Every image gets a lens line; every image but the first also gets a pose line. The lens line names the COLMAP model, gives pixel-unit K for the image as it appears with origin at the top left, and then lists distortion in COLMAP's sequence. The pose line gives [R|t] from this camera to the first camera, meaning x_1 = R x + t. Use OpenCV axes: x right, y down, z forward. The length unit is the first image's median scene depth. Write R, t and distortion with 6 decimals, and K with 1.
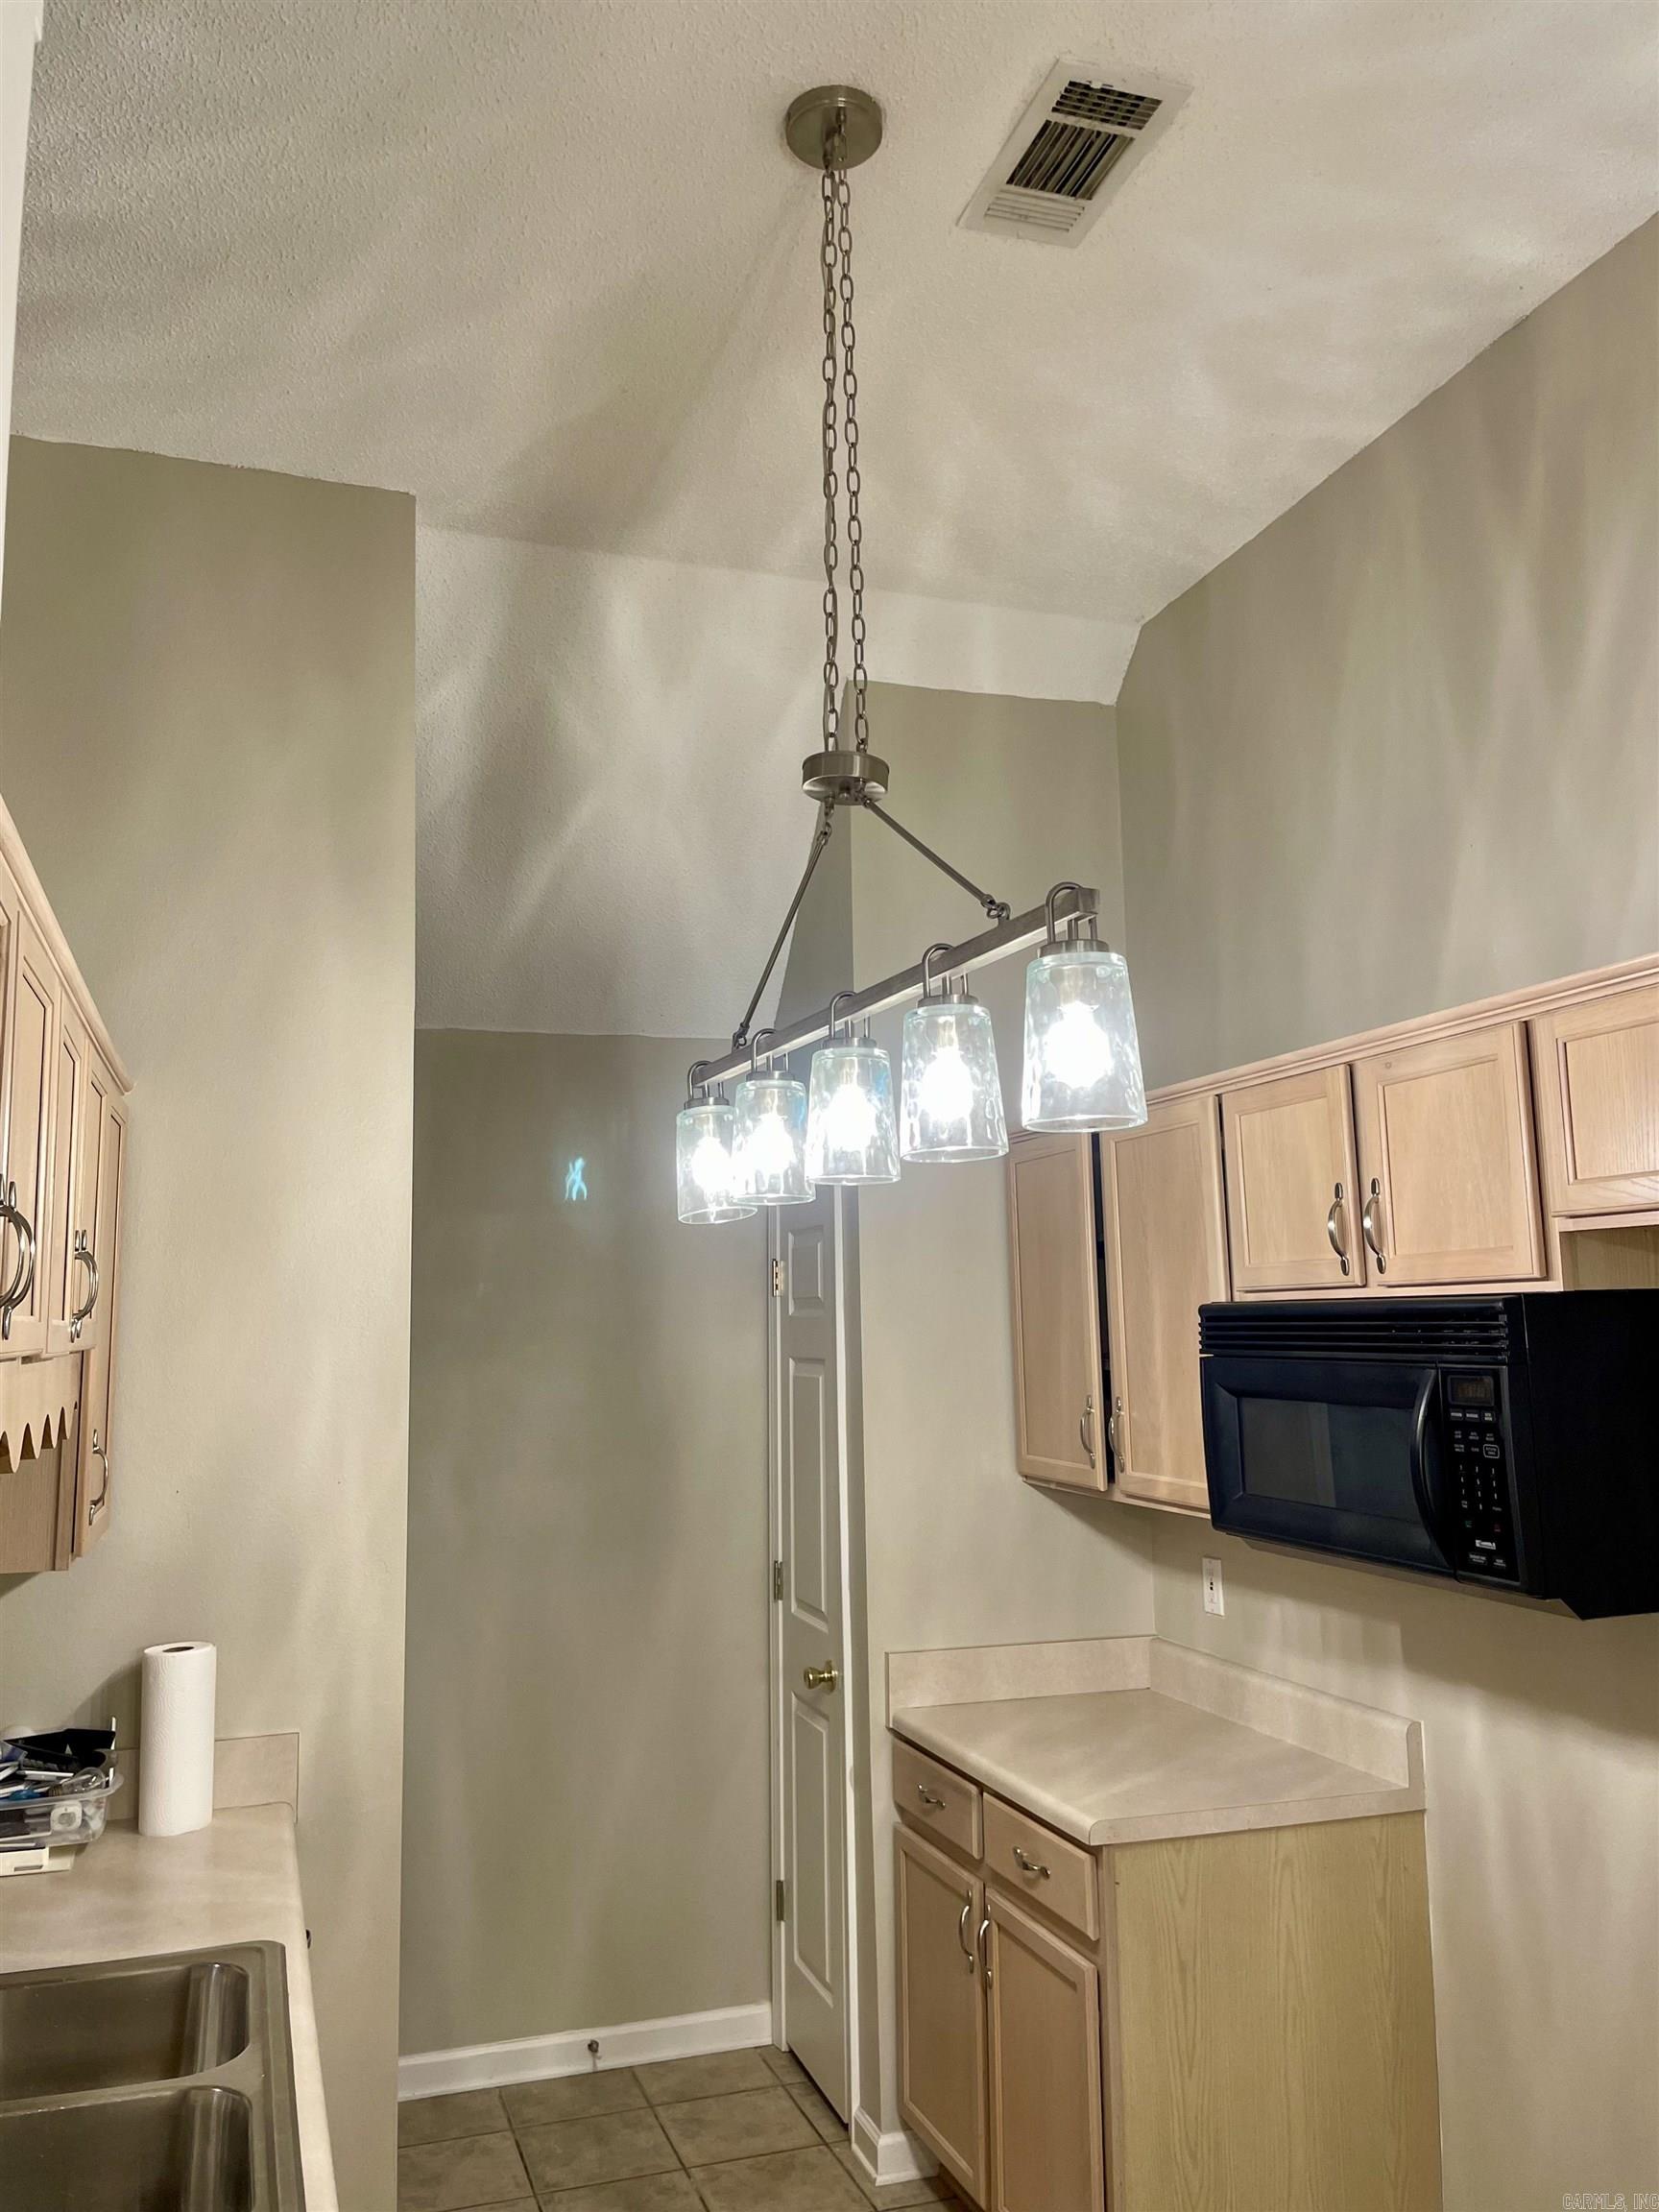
lens RADIAL K [[1699.5, 0, 825.9], [0, 1699.5, 1098.8], [0, 0, 1]] dist [0.092338, -0.132726]
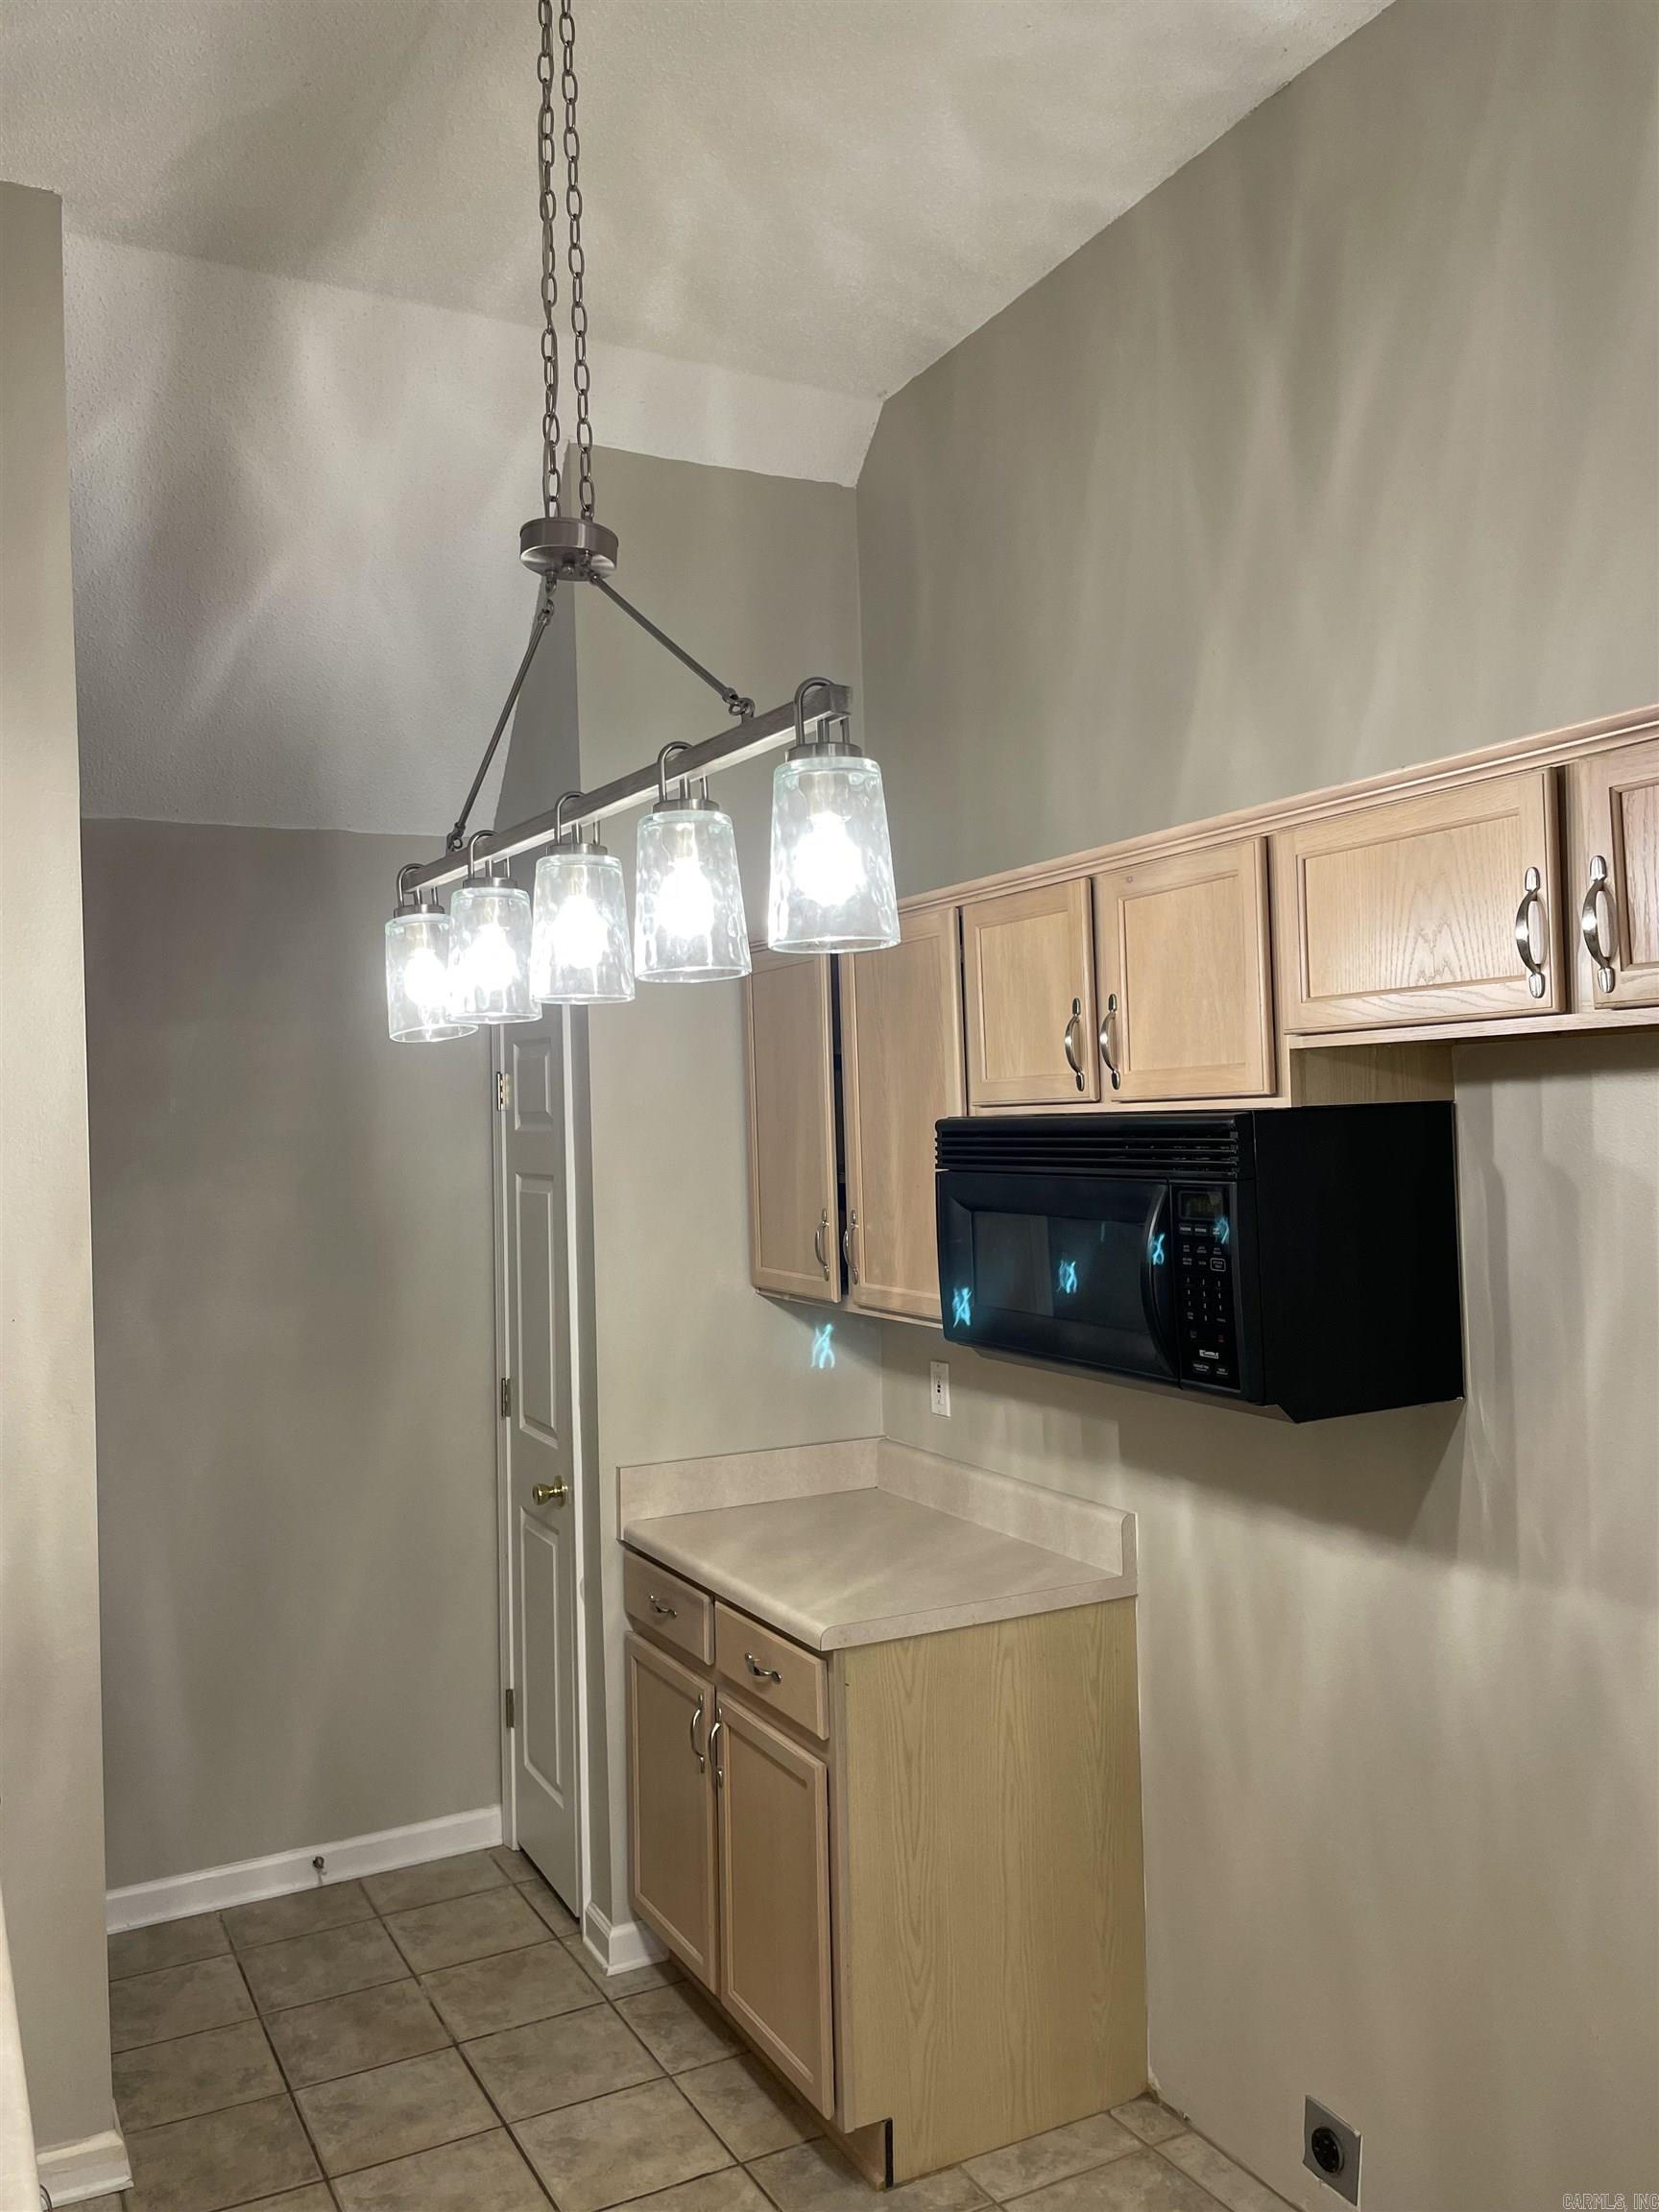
lens RADIAL K [[1699.5, 0, 836.1], [0, 1699.5, 1098.8], [0, 0, 1]] dist [0.092338, -0.132726]
pose [[0.986465, -0.008490, 0.163755, -0.000271], [-0.010694, 0.993201, 0.115917, -0.005315], [-0.163625, -0.116099, 0.979667, 0.044177]]
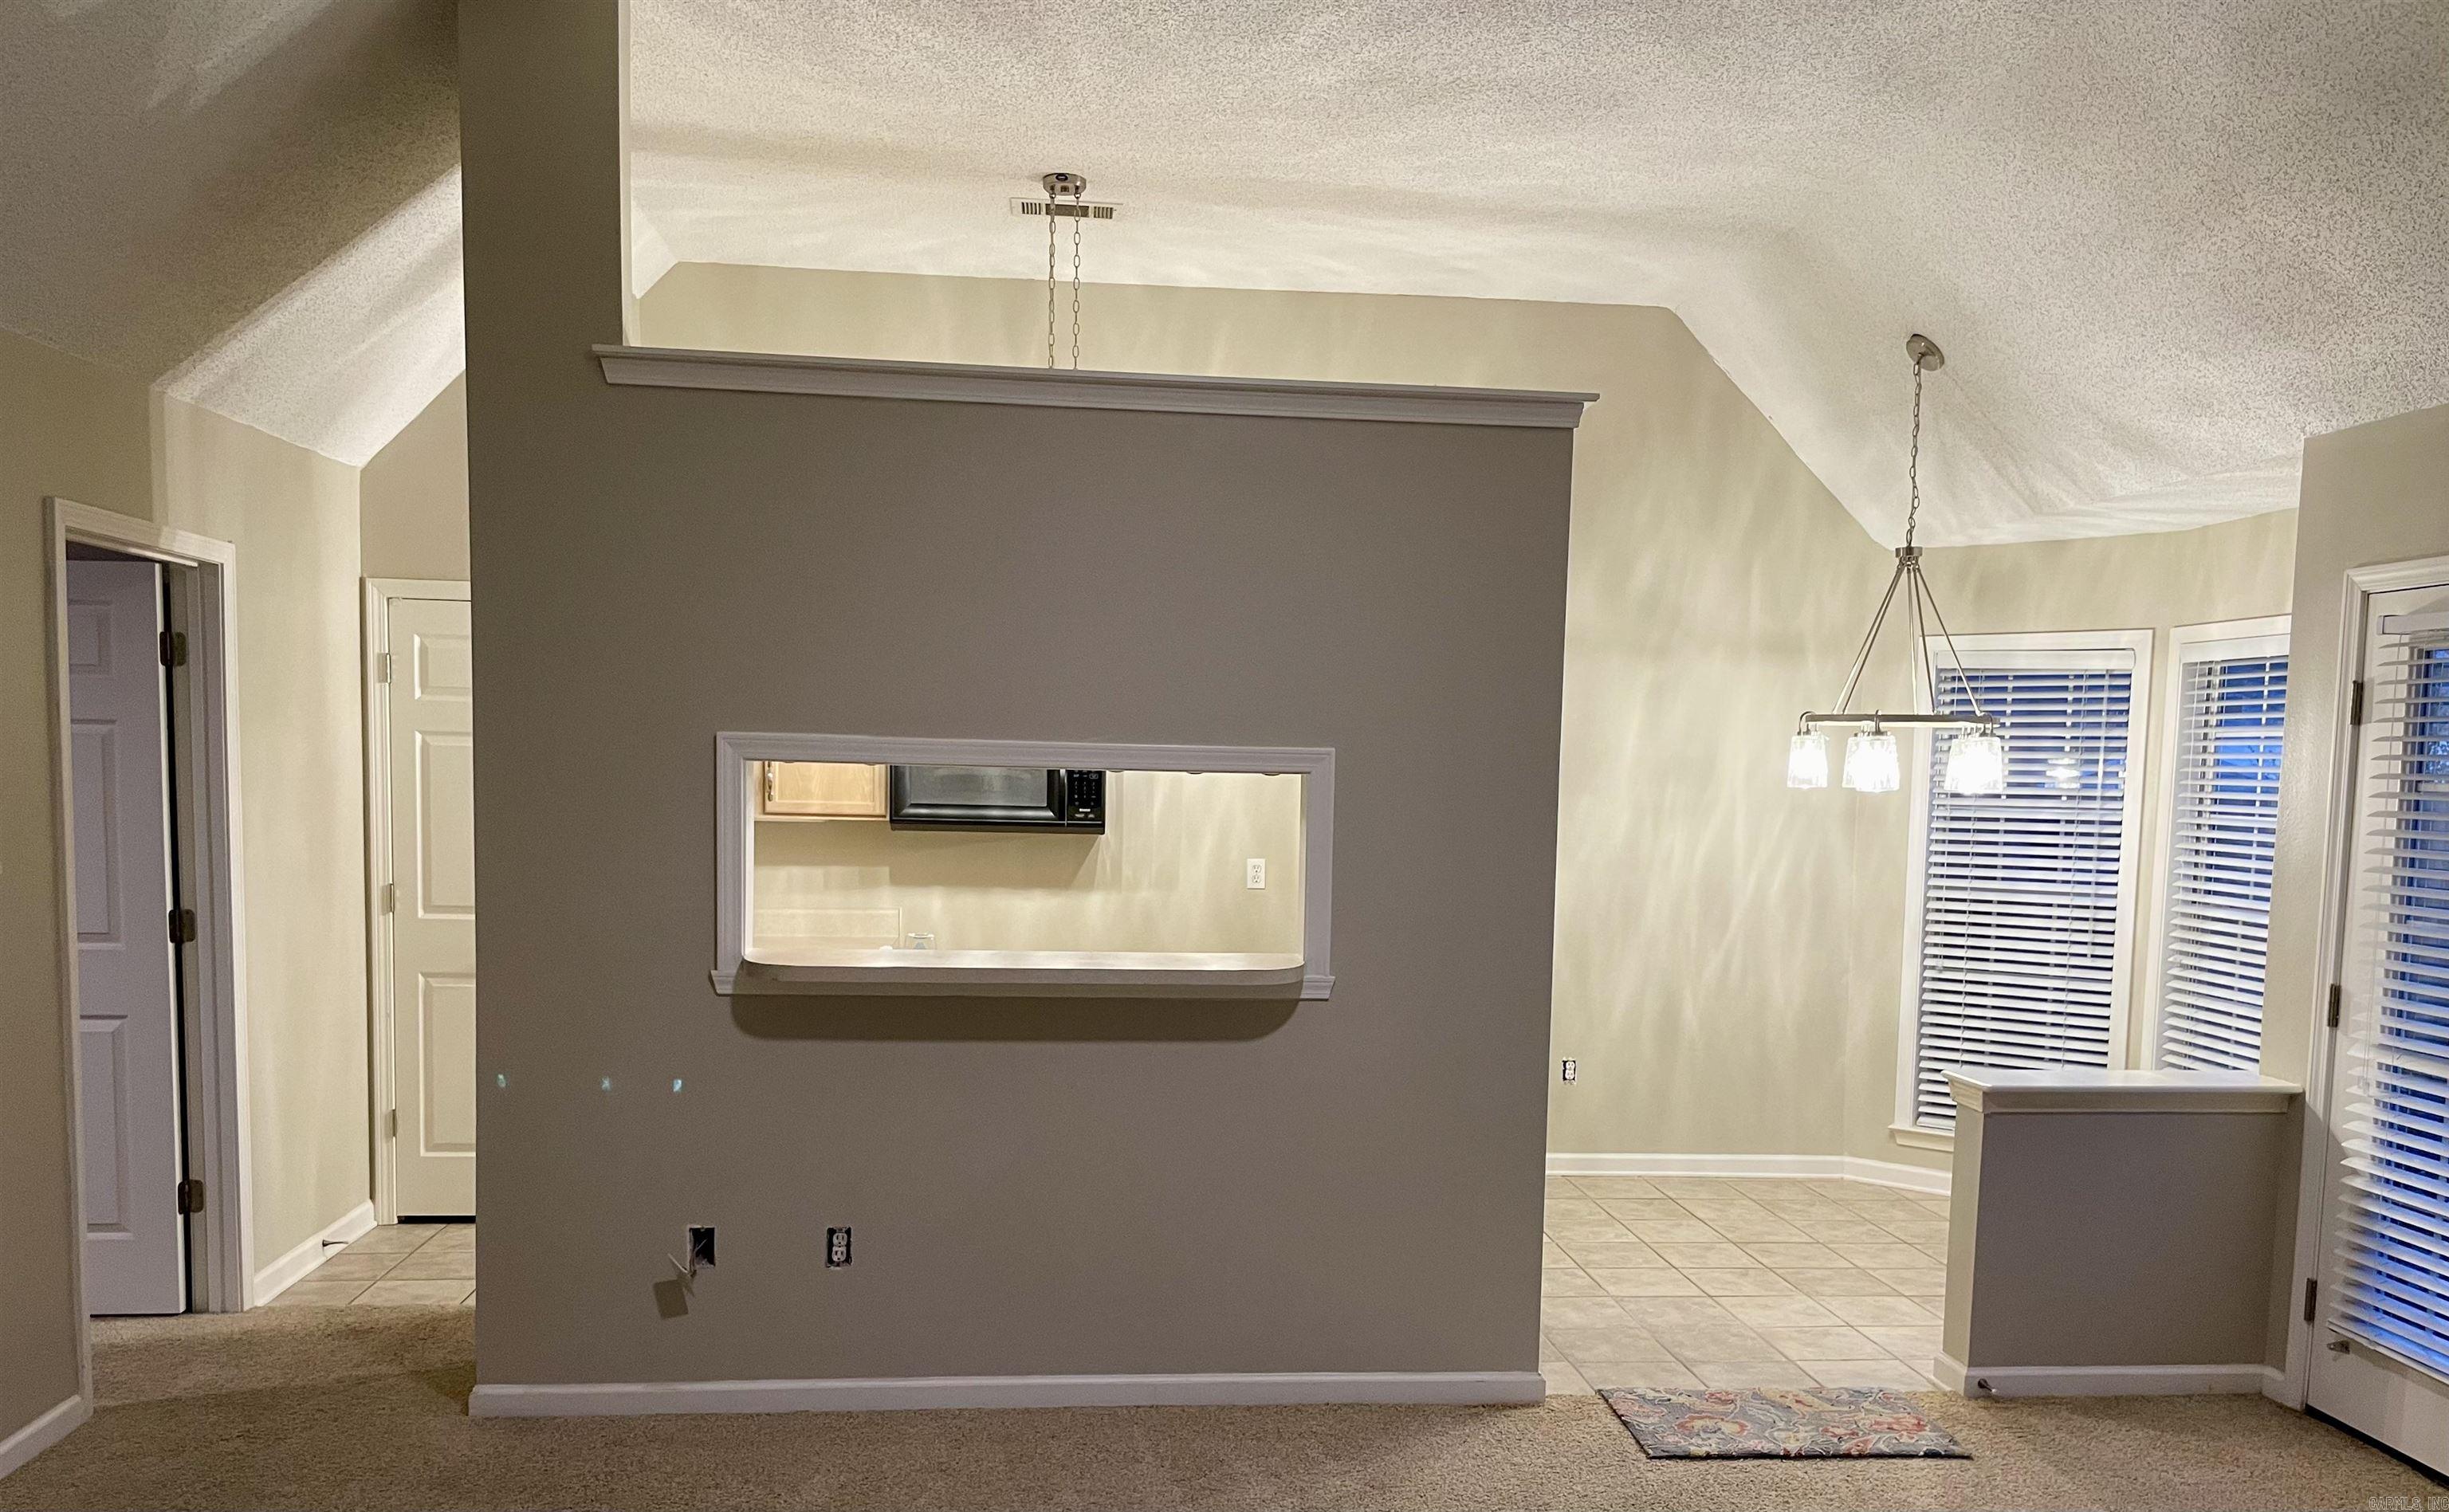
lens RADIAL K [[1883.1, 0, 1229.1], [0, 1883.1, 914.9], [0, 0, 1]] dist [0.049947, -0.015448]
pose [[0.211089, -0.060029, 0.975622, -1.856201], [-0.155128, 0.983405, 0.094072, 0.080377], [-0.965079, -0.171204, 0.198274, 0.122141]]
